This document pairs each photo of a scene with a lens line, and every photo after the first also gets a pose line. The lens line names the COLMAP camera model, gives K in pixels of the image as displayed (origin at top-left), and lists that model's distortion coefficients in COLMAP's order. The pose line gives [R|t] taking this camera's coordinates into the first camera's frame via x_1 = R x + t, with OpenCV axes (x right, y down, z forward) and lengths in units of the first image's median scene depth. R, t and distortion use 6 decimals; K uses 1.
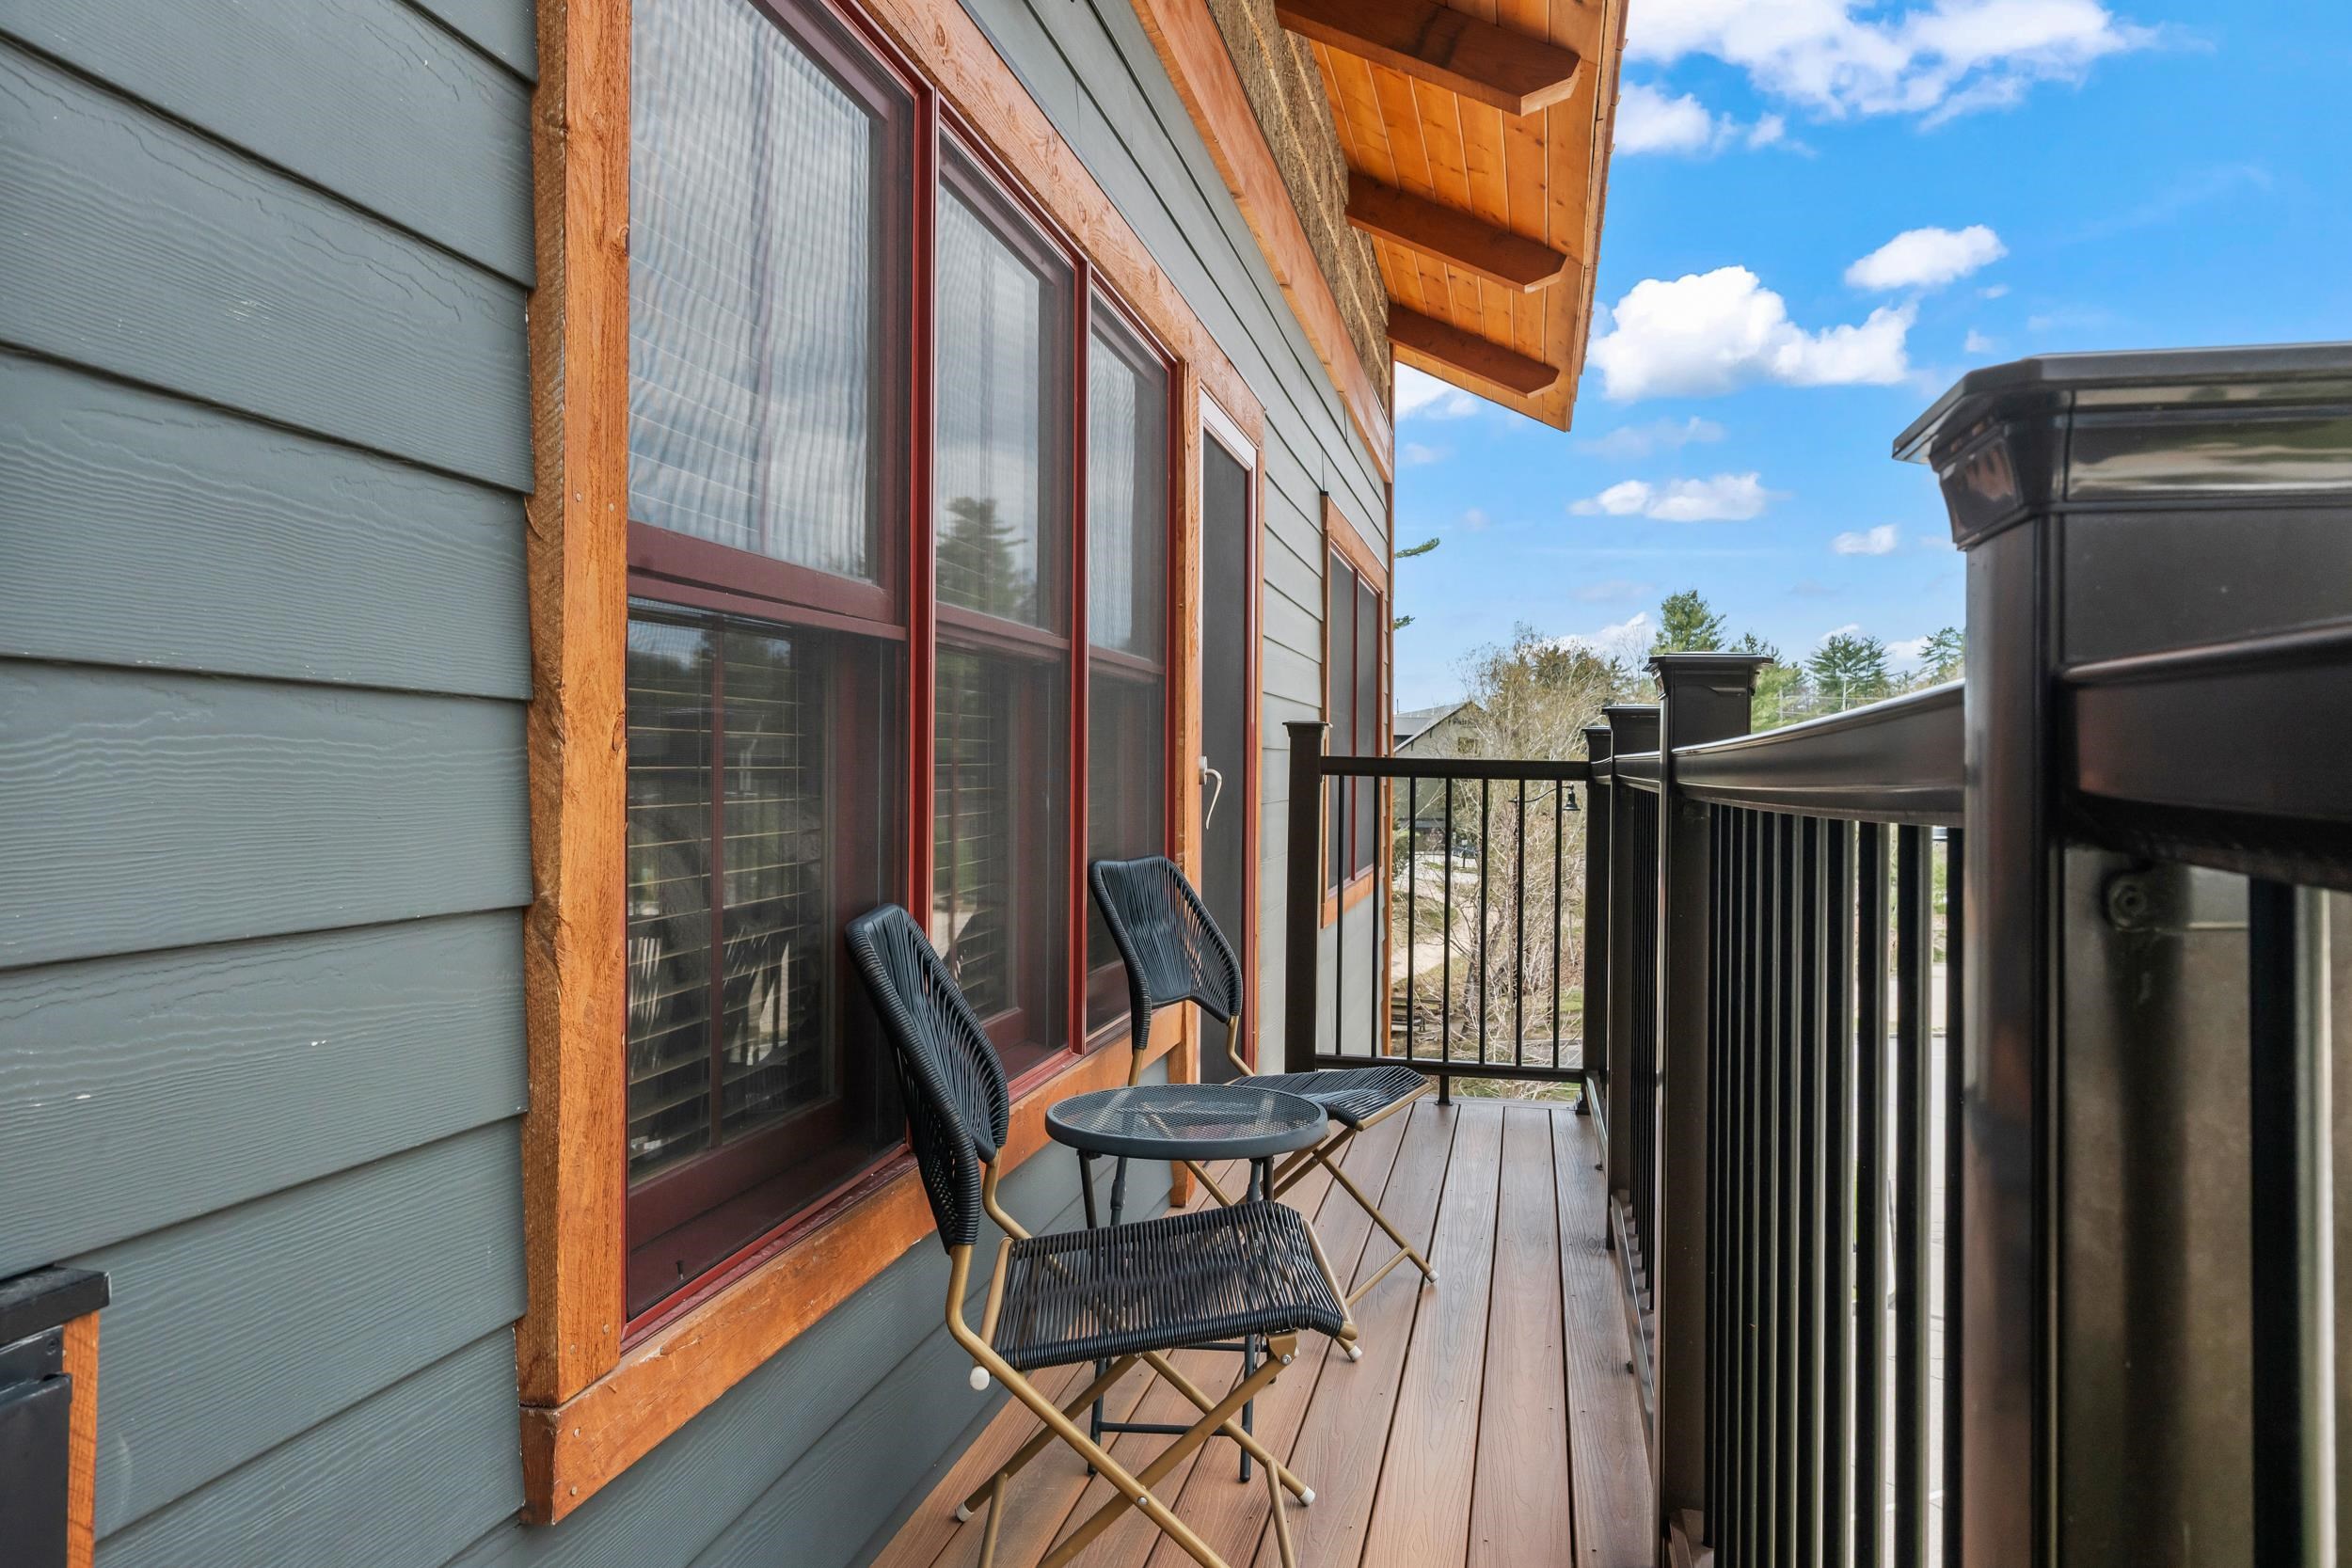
lens RADIAL K [[1573.5, 0, 1174.8], [0, 1573.5, 766.1], [0, 0, 1]] dist [0.001289, -0.000945]
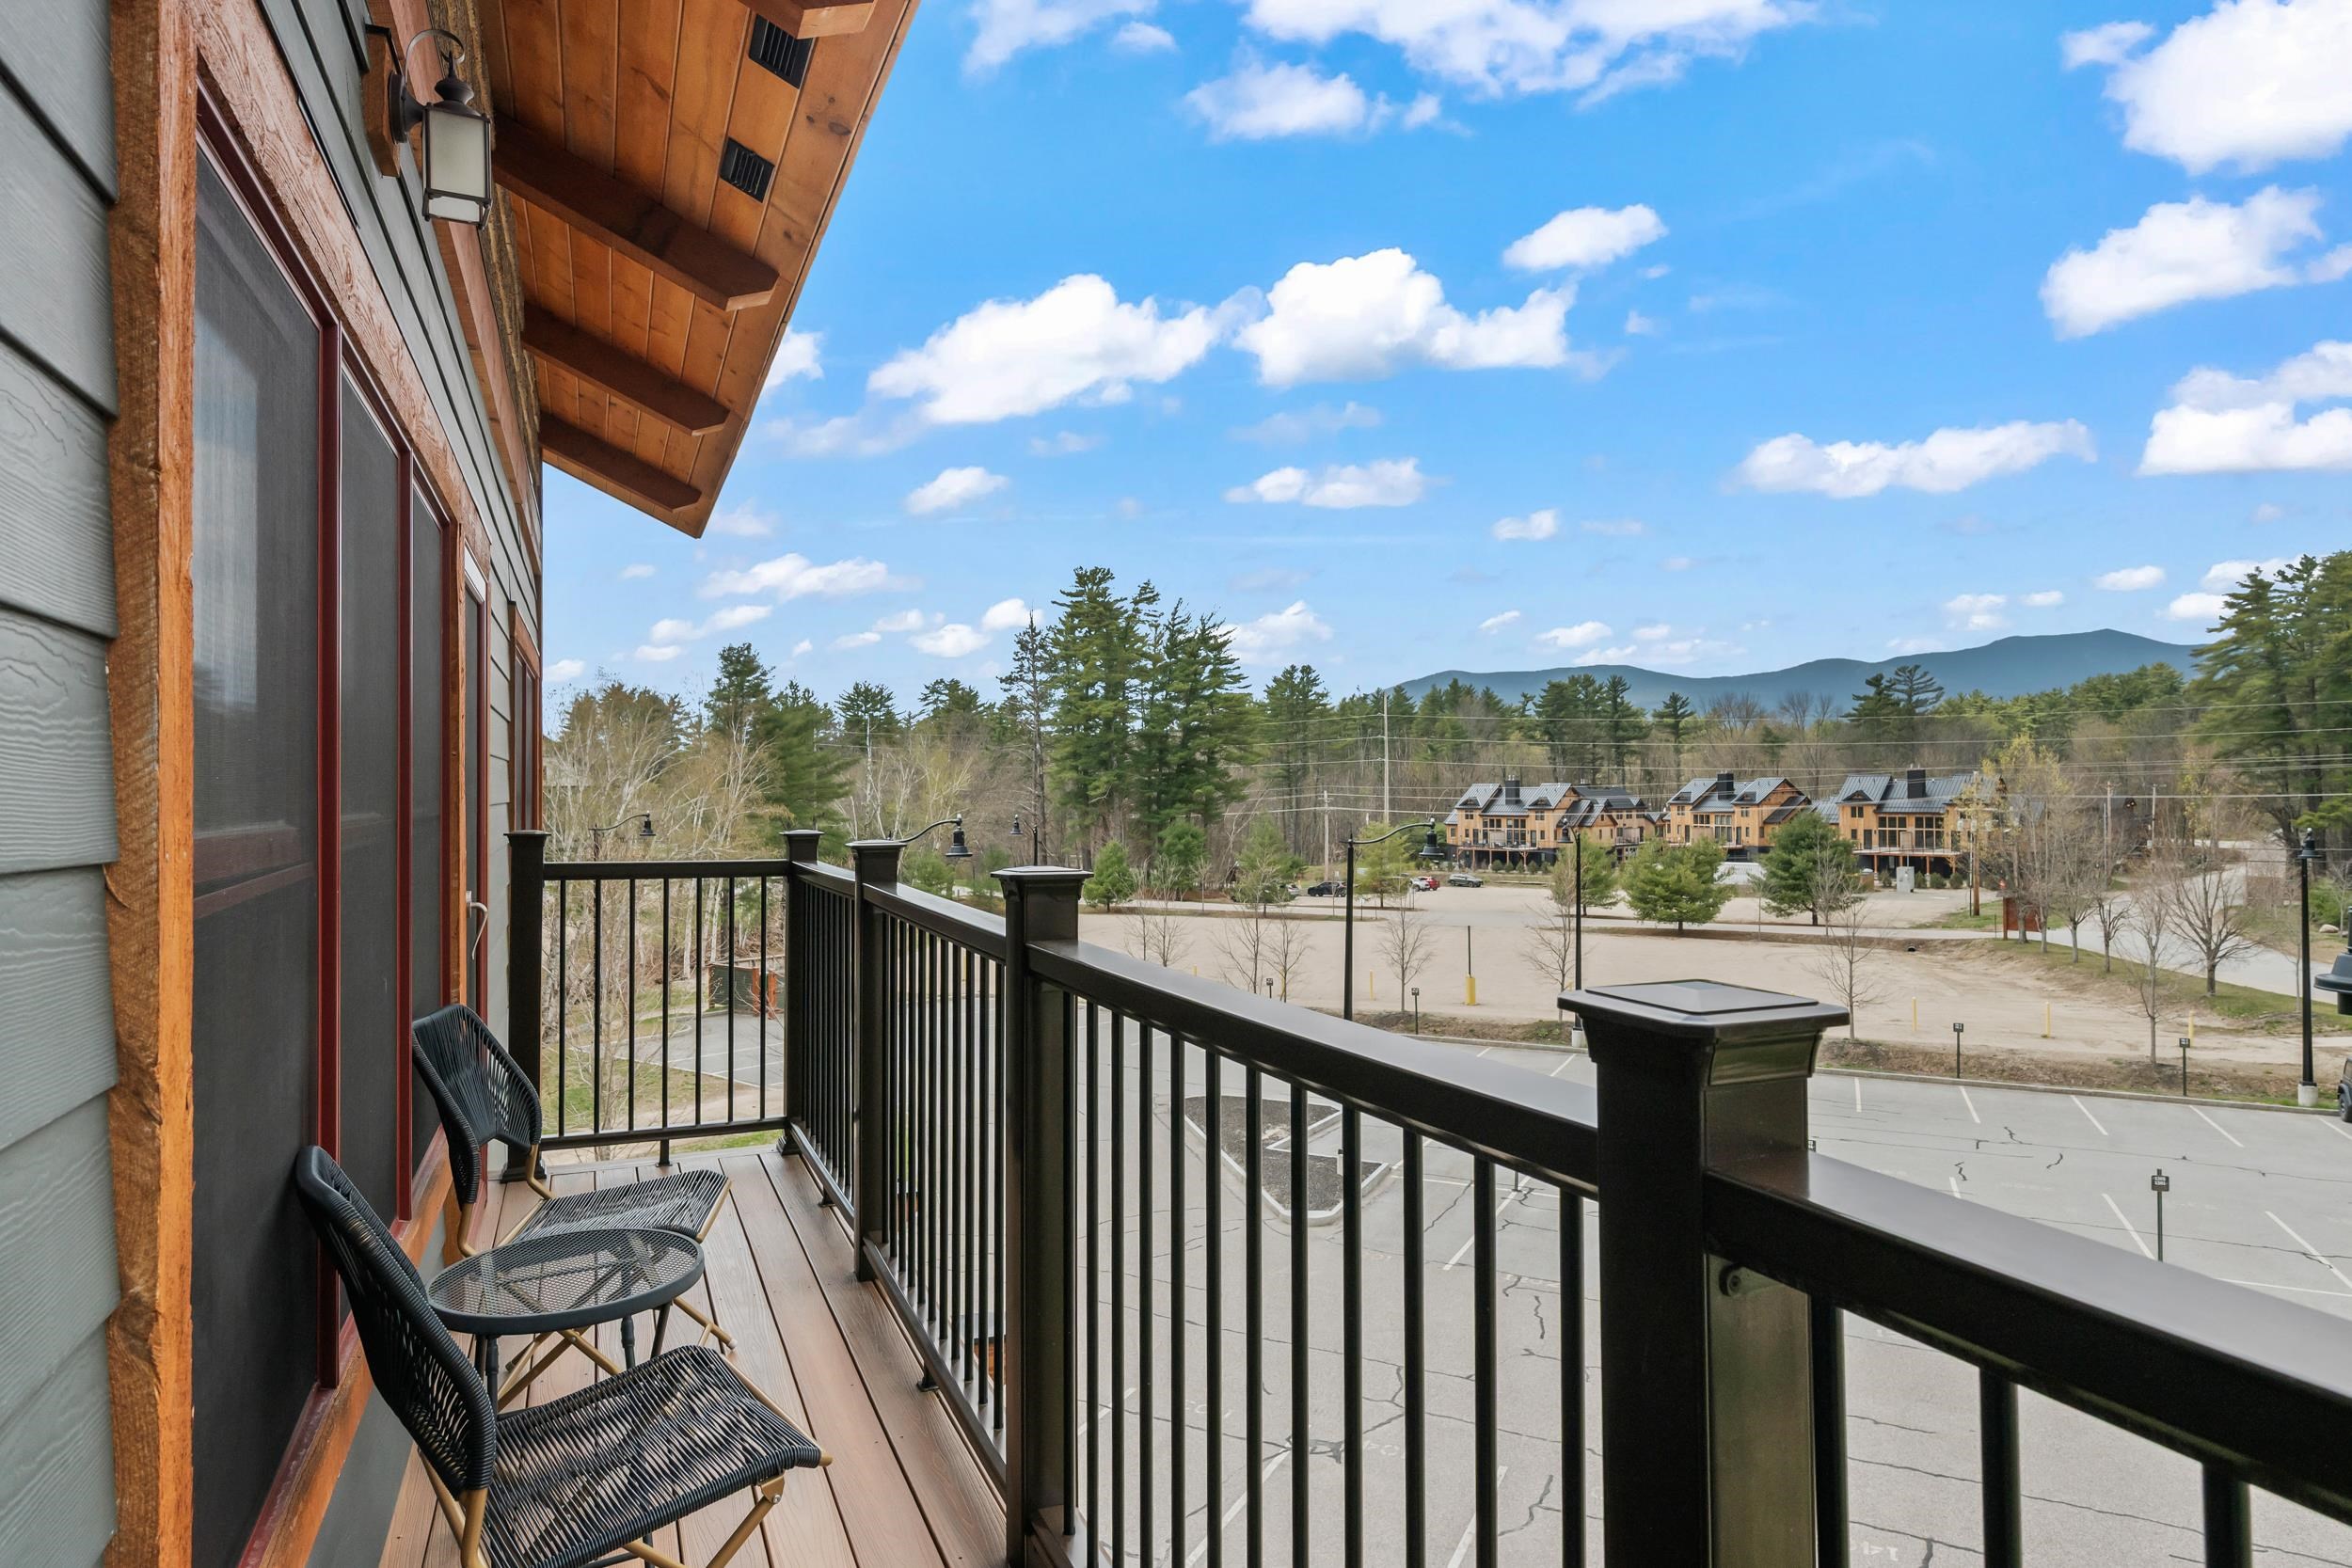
lens RADIAL K [[1369.0, 0, 1111.1], [0, 1369.0, 762.3], [0, 0, 1]] dist [-0.002147, 0.002548]
pose [[0.821385, -0.012777, 0.570231, -0.131533], [0.014631, 0.999892, 0.001331, -0.076028], [-0.570187, 0.007250, 0.821483, 0.003132]]
